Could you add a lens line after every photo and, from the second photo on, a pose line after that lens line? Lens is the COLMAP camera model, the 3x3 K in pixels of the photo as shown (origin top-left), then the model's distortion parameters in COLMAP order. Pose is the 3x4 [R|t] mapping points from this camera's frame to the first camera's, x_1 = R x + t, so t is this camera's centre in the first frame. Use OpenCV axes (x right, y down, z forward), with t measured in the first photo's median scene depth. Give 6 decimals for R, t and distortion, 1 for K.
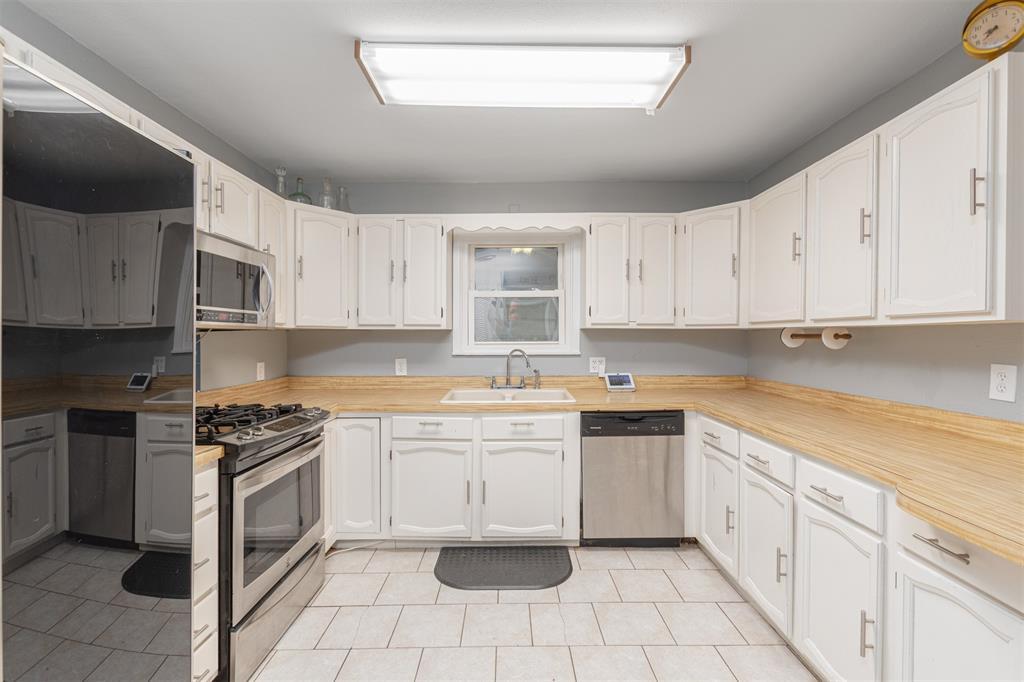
lens RADIAL K [[430.7, 0, 480.0], [0, 430.7, 341.0], [0, 0, 1]] dist [0.000522, 0.000041]
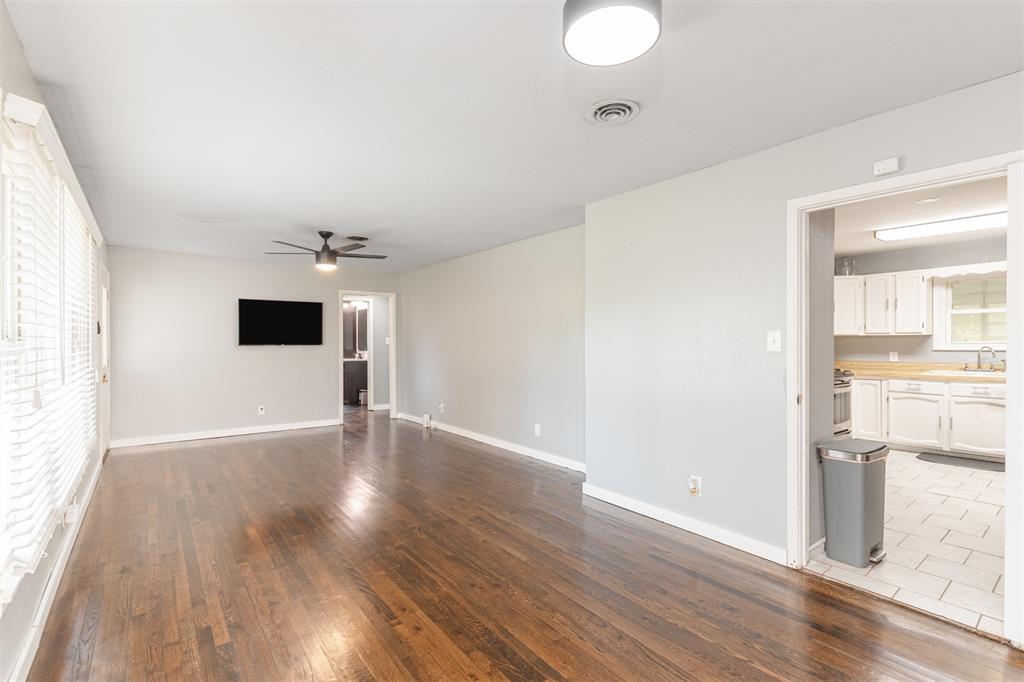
lens RADIAL K [[460.6, 0, 516.5], [0, 460.6, 343.3], [0, 0, 1]] dist [-0.001896, -0.000527]
pose [[0.651066, -0.002949, -0.759015, 0.278993], [0.000935, 0.999995, -0.003083, 0.012361], [0.759021, 0.001298, 0.651065, -1.617586]]
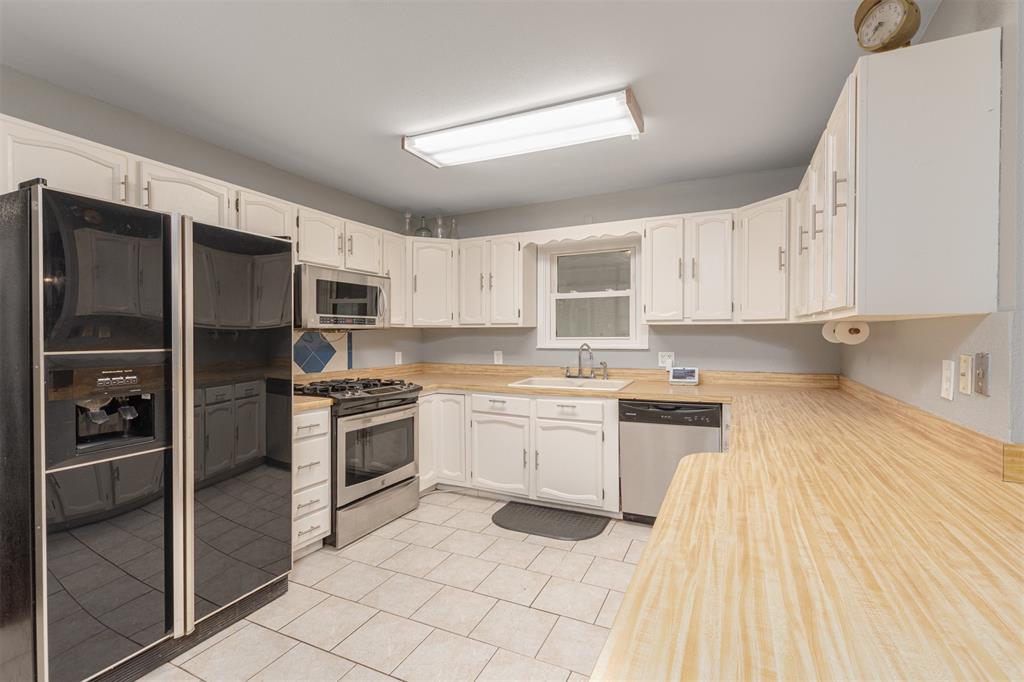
lens RADIAL K [[439.5, 0, 512.0], [0, 439.5, 341.0], [0, 0, 1]] dist [0.000448, 0.000171]
pose [[0.909135, 0.003524, -0.416487, 0.448156], [-0.000350, 0.999970, 0.007696, 0.003245], [0.416502, -0.006851, 0.909109, -0.157893]]
